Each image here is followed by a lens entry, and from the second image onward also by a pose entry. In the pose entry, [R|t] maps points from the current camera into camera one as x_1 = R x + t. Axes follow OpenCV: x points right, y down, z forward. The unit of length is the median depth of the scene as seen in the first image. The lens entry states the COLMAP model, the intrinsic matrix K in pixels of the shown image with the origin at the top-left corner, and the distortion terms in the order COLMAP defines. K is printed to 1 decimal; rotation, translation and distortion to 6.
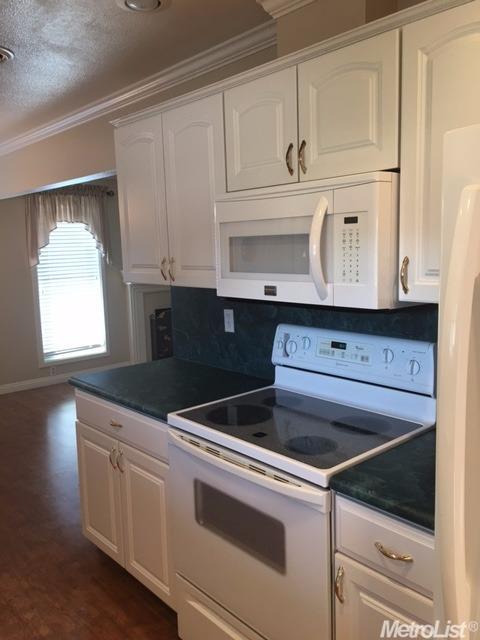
lens RADIAL K [[553.7, 0, 237.0], [0, 553.7, 318.8], [0, 0, 1]] dist [0.042799, -0.029095]
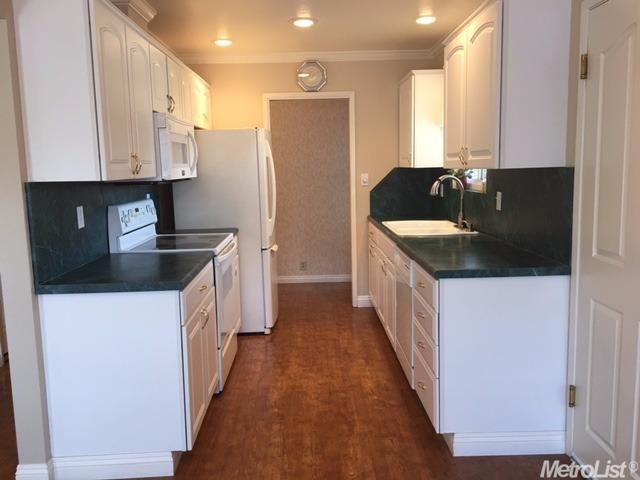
lens RADIAL K [[553.7, 0, 318.9], [0, 553.7, 238.5], [0, 0, 1]] dist [0.042799, -0.029095]
pose [[-0.773099, -0.034337, 0.633356, -1.068134], [0.133427, 0.967387, 0.215312, -0.128483], [-0.620093, 0.250964, -0.743304, 1.551007]]
